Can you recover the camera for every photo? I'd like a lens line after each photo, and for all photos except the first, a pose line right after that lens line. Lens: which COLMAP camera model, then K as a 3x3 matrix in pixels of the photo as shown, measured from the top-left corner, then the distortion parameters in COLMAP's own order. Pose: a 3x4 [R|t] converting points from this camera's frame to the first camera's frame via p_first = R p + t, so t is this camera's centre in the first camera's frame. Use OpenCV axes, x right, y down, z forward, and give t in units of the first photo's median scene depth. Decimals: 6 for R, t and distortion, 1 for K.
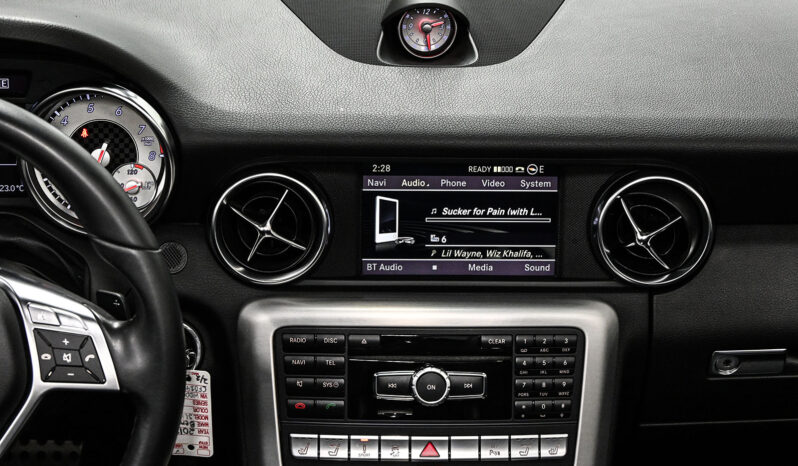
lens RADIAL K [[1914.5, 0, 401.1], [0, 1914.5, 228.1], [0, 0, 1]] dist [0.017928, 0.000000]
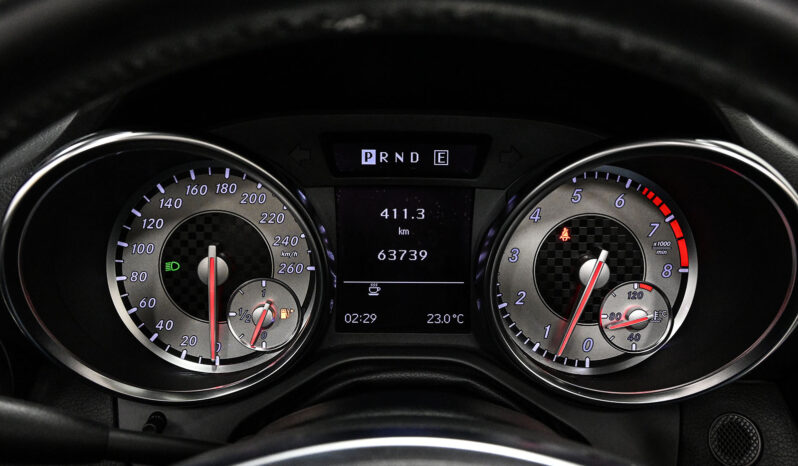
lens RADIAL K [[853.6, 0, 397.1], [0, 853.6, 232.8], [0, 0, 1]] dist [0.005389, 0.000000]
pose [[0.999963, 0.007217, -0.004606, -0.220272], [-0.007587, 0.996250, -0.086187, -0.024930], [0.003967, 0.086219, 0.996268, 0.713390]]
